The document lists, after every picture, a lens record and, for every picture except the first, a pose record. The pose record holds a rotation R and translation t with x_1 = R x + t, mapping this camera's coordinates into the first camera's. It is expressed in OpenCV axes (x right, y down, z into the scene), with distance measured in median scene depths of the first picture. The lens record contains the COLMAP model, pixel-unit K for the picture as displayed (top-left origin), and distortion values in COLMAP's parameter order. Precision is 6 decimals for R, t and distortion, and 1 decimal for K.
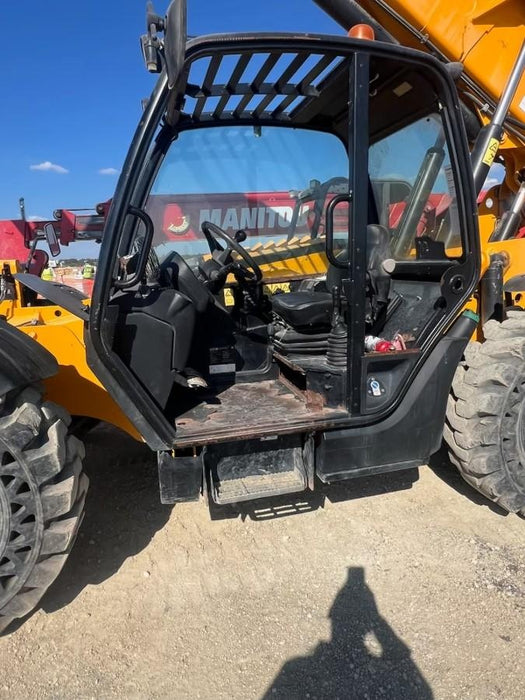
lens RADIAL K [[430.4, 0, 257.9], [0, 430.4, 336.9], [0, 0, 1]] dist [-0.000681, -0.003098]
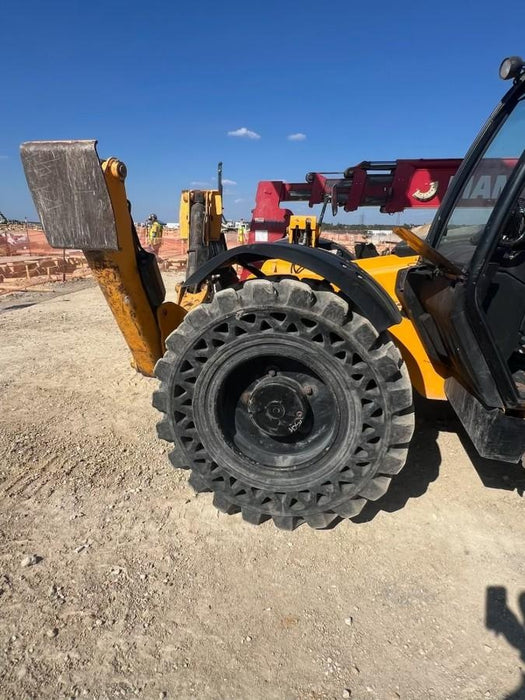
lens RADIAL K [[431.7, 0, 259.5], [0, 431.7, 339.8], [0, 0, 1]] dist [-0.000370, 0.000931]
pose [[0.925418, 0.153761, -0.346350, -0.306469], [-0.128048, 0.987102, 0.096087, 0.055159], [0.356657, -0.044571, 0.933171, -0.128661]]
